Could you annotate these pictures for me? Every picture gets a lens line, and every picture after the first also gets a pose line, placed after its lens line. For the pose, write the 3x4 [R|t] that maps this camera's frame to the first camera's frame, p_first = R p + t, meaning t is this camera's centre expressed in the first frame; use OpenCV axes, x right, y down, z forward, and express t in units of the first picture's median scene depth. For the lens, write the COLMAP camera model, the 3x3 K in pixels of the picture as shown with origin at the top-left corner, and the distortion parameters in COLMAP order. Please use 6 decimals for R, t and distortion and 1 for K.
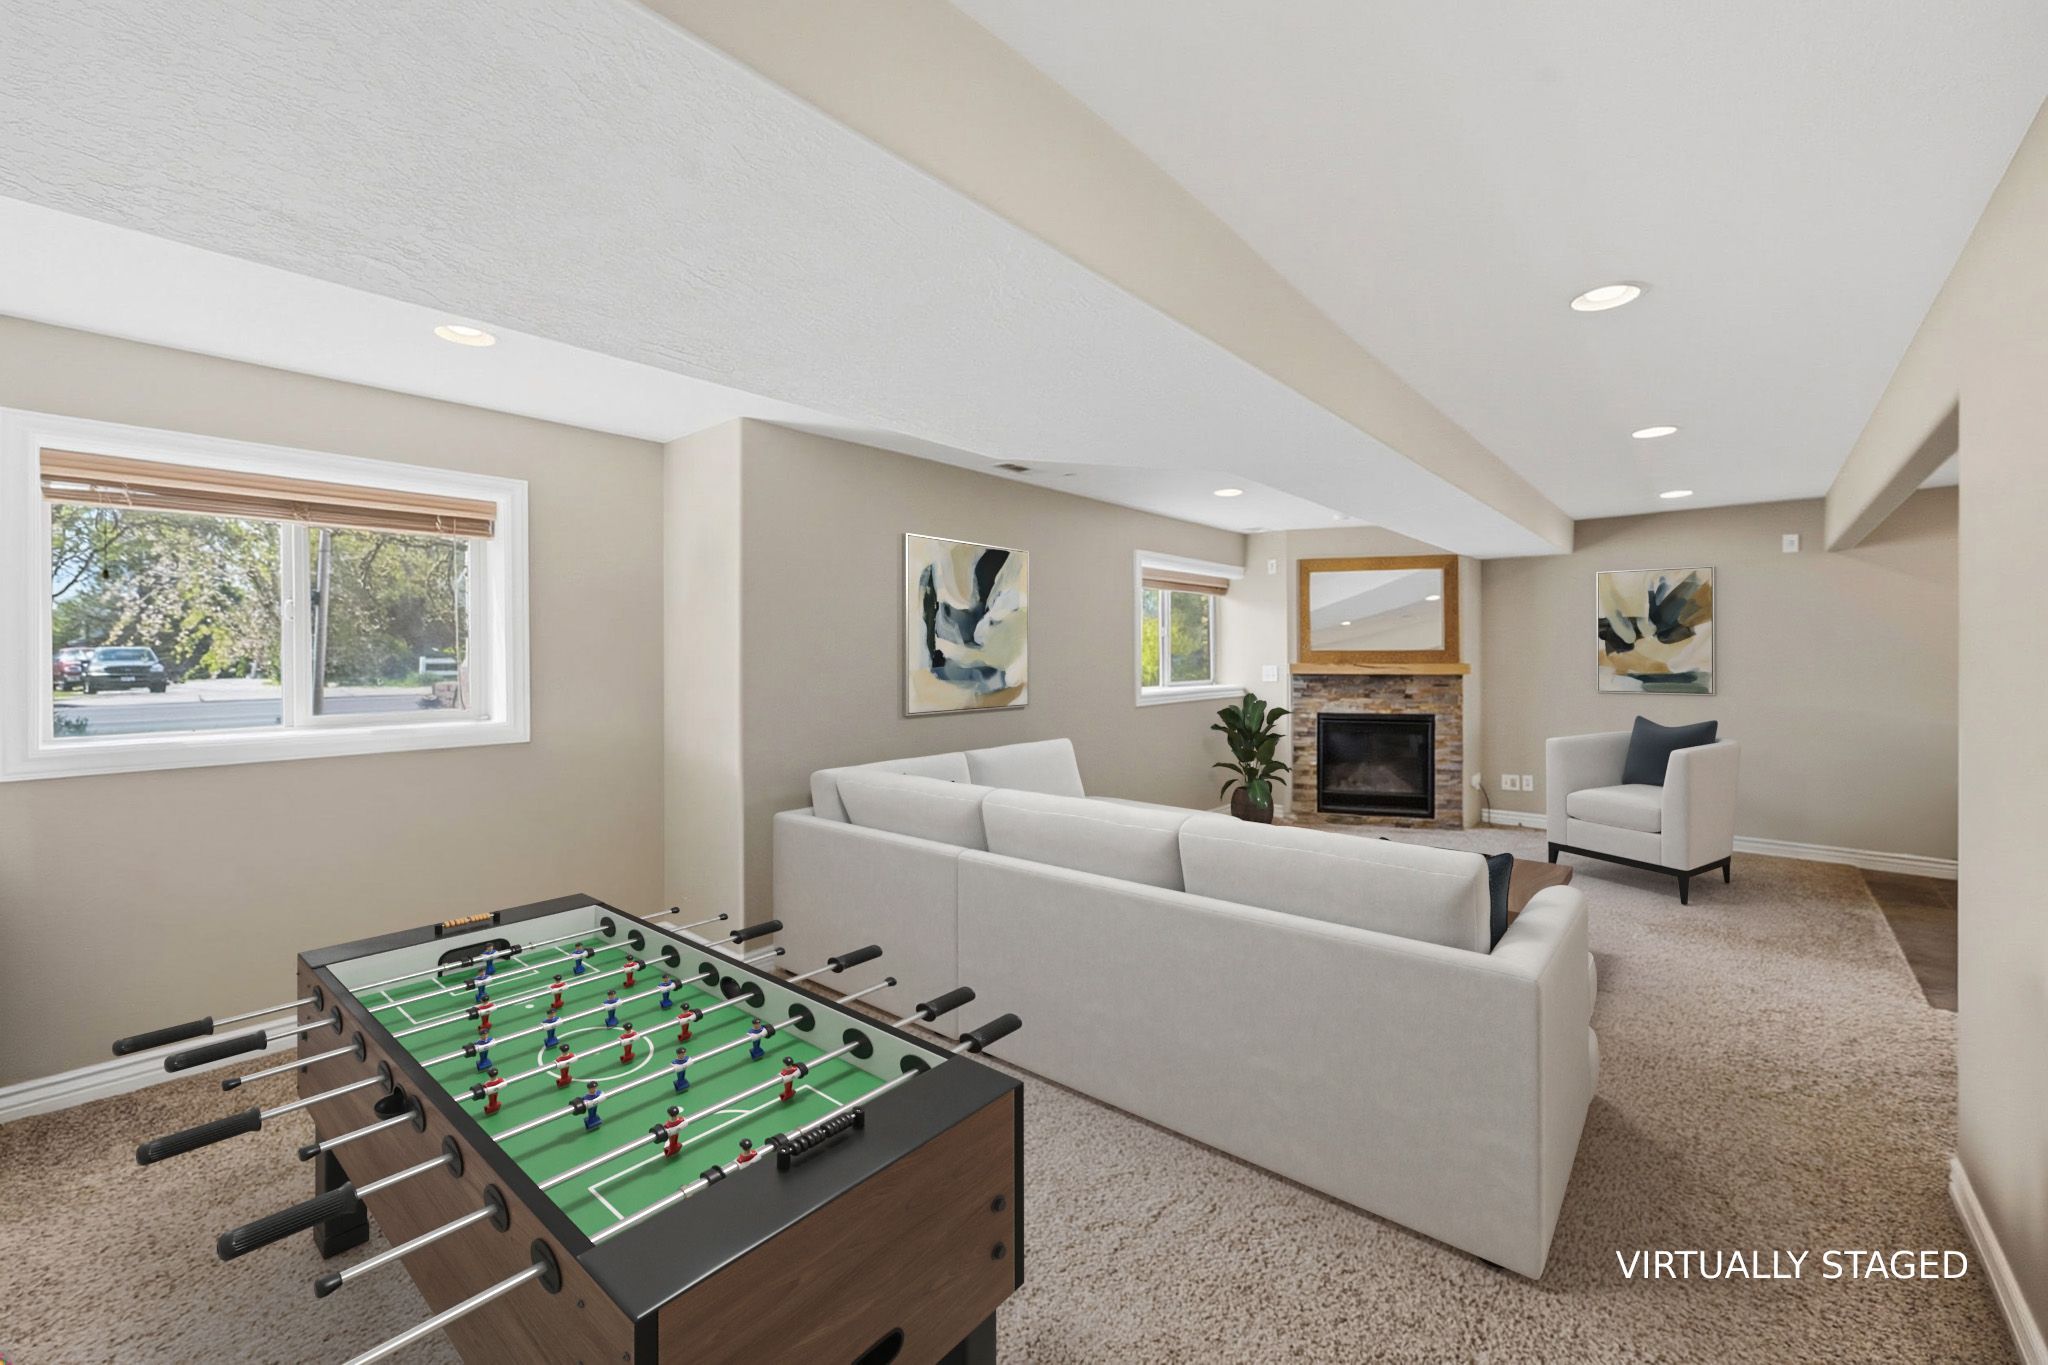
lens RADIAL K [[820.8, 0, 1018.4], [0, 820.8, 653.4], [0, 0, 1]] dist [-0.001509, -0.000451]
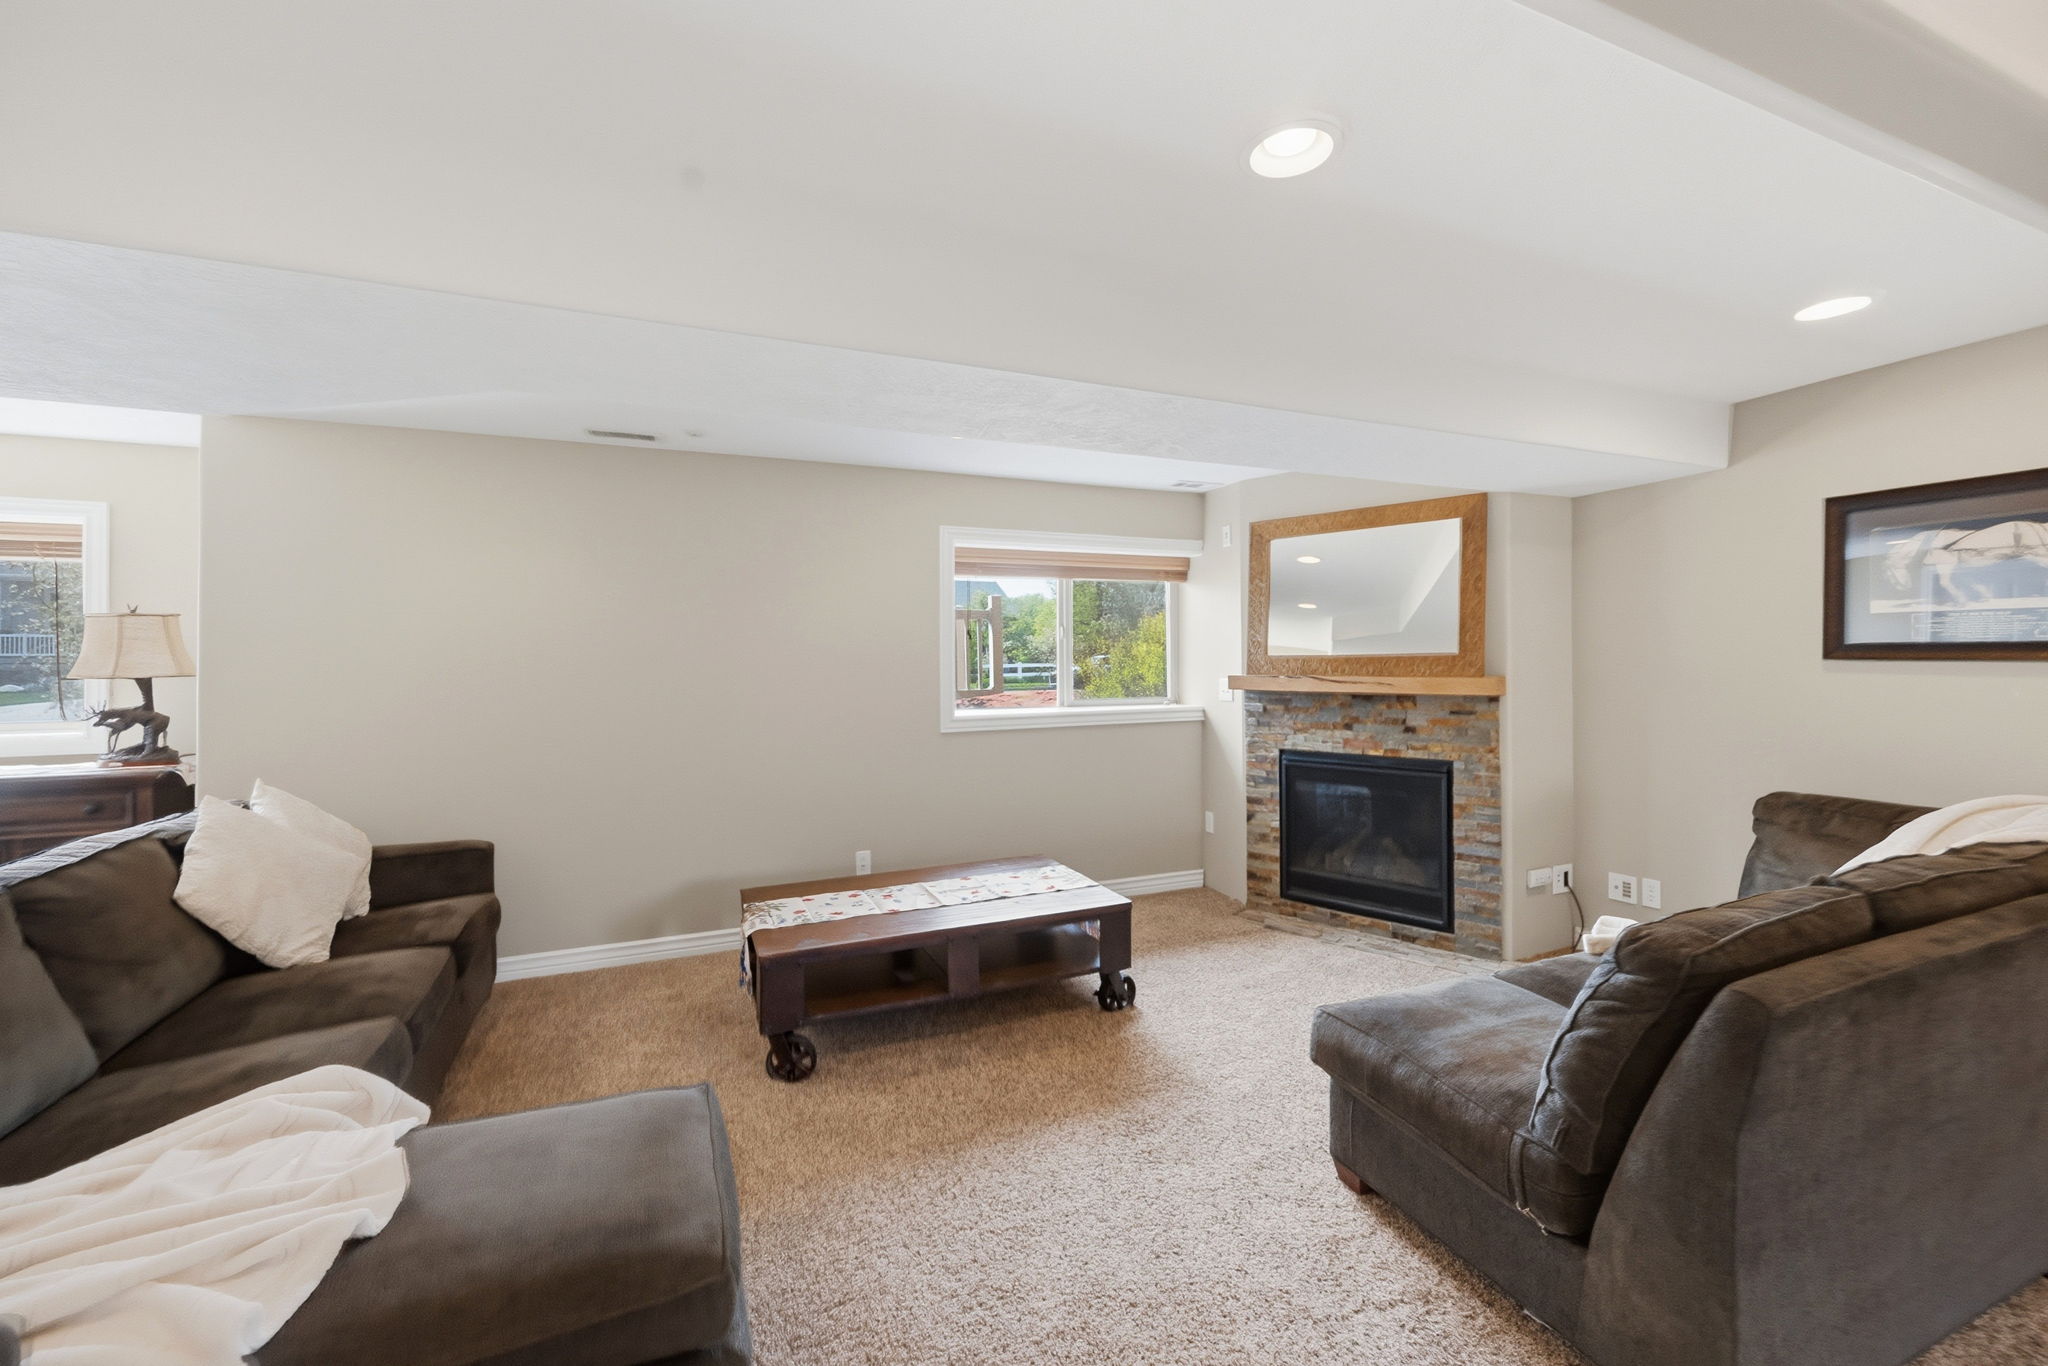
lens RADIAL K [[820.8, 0, 1018.4], [0, 820.8, 653.9], [0, 0, 1]] dist [-0.001509, -0.000451]
pose [[0.895449, -0.009272, -0.445069, 0.486315], [0.005903, 0.999942, -0.008957, -0.000860], [0.445126, 0.005394, 0.895452, 0.314172]]
